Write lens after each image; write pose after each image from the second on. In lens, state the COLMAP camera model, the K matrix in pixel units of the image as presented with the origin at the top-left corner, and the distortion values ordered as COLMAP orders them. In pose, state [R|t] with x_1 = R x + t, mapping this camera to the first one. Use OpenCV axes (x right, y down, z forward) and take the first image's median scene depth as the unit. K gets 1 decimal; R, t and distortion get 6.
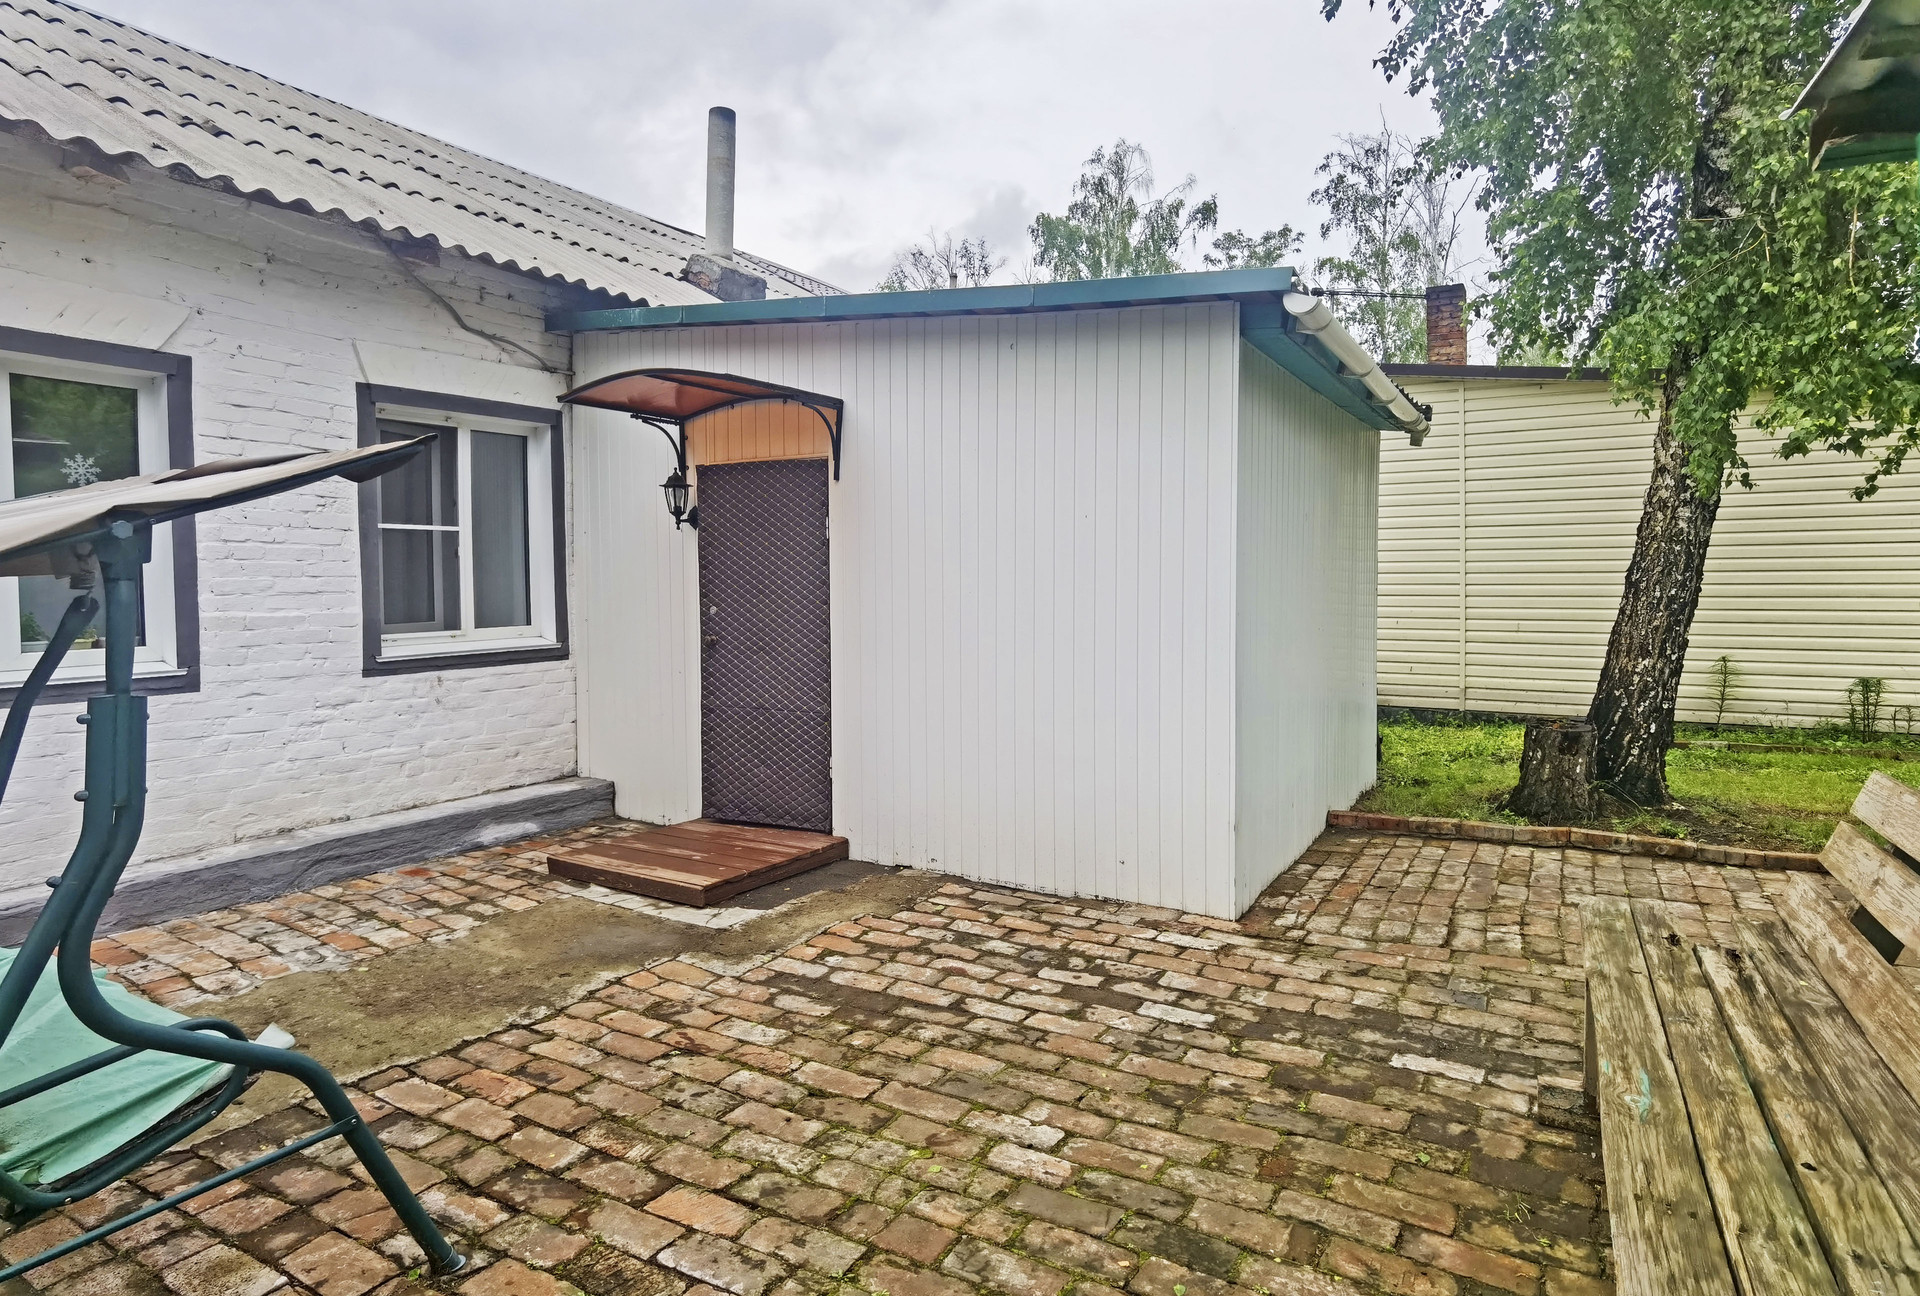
lens RADIAL K [[1037.4, 0, 980.6], [0, 1037.4, 628.0], [0, 0, 1]] dist [-0.054606, 0.020034]
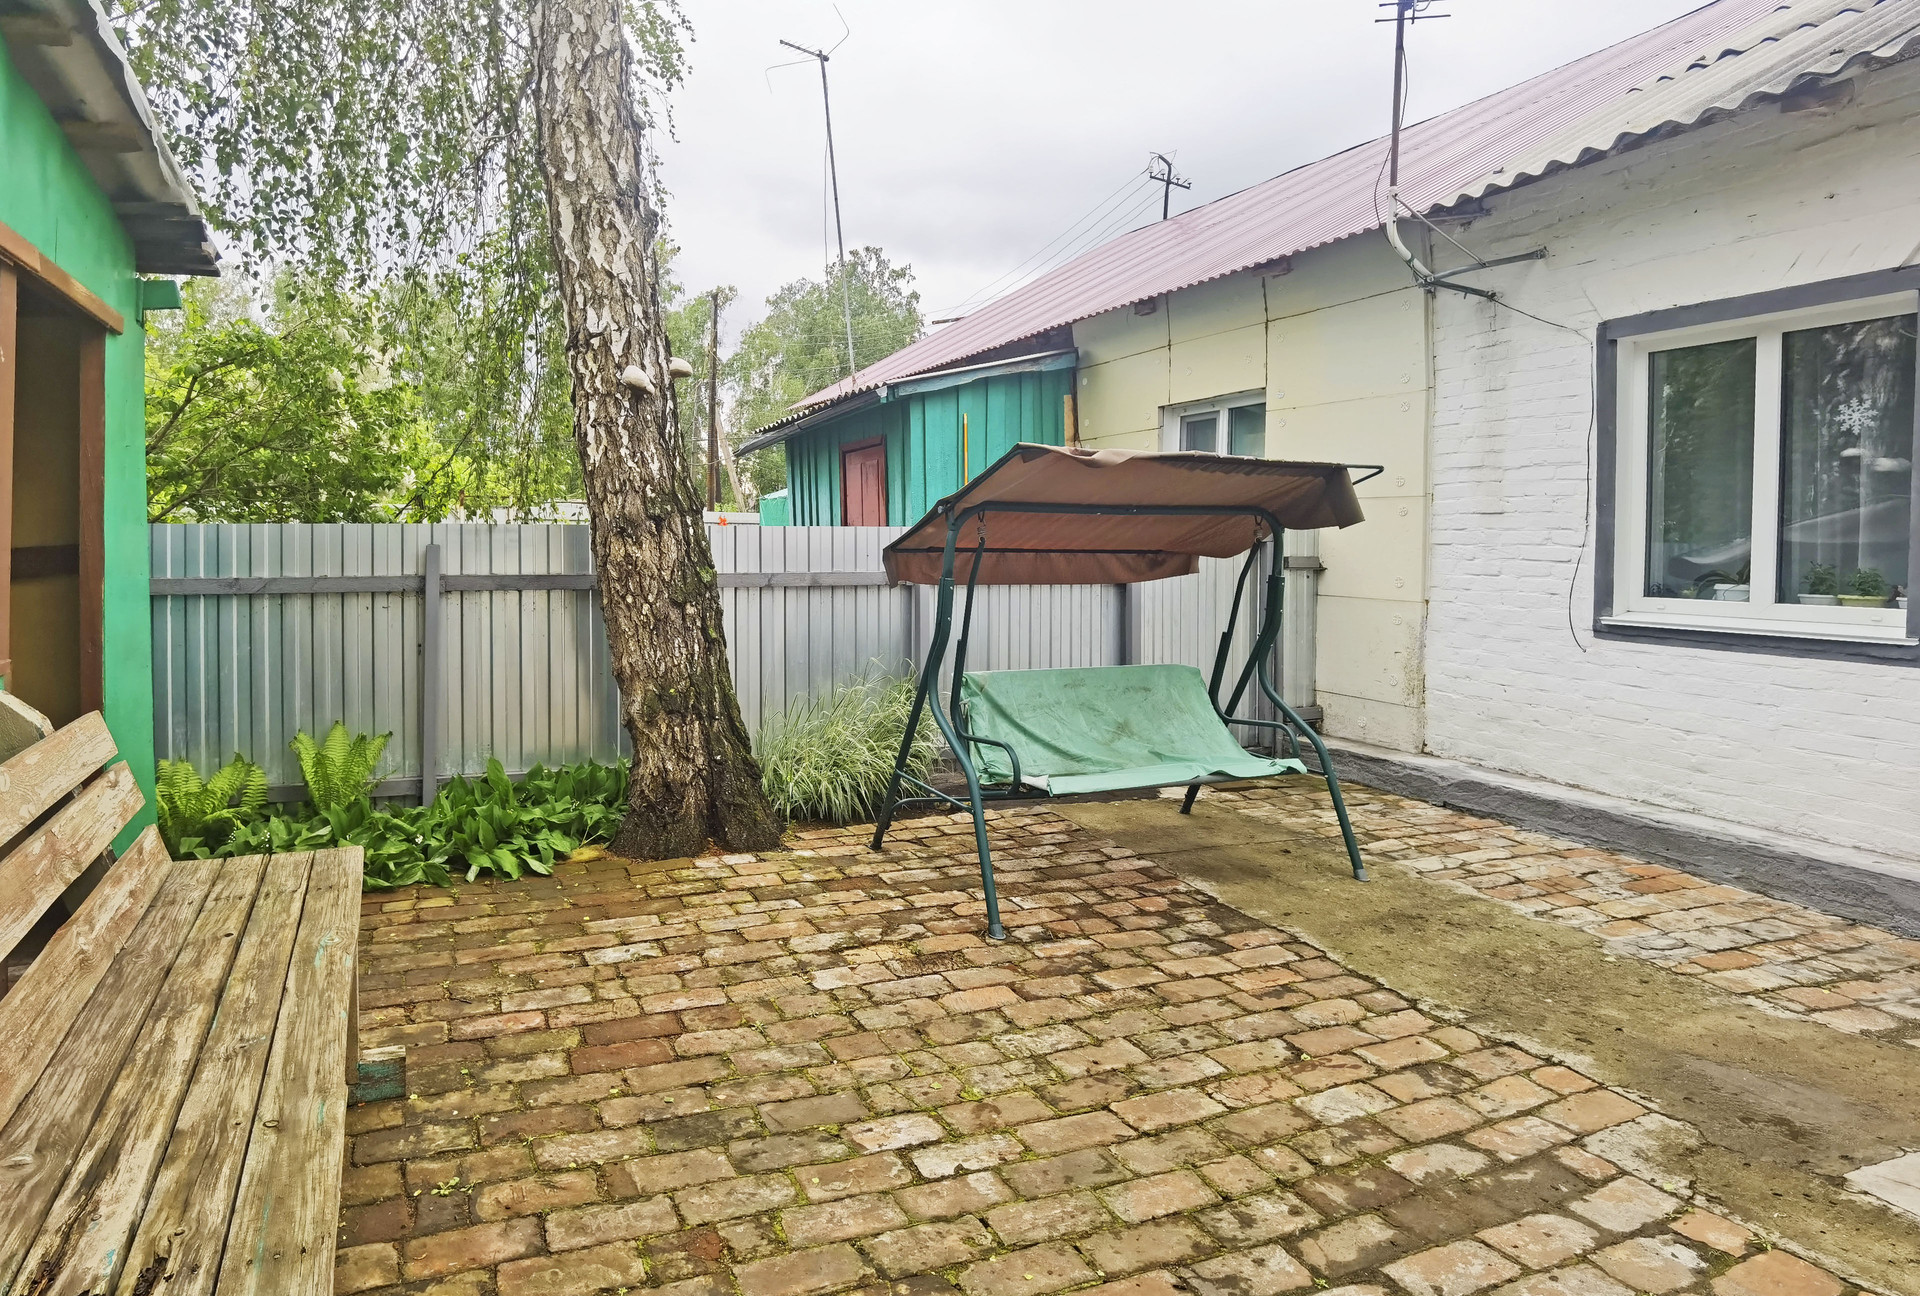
lens RADIAL K [[1096.0, 0, 779.2], [0, 1096.0, 548.5], [0, 0, 1]] dist [-0.053472, 0.012808]
pose [[-0.668427, 0.007590, -0.743739, 0.622327], [-0.036080, 0.998440, 0.042615, -0.046957], [0.742903, 0.055319, -0.667110, 1.115196]]
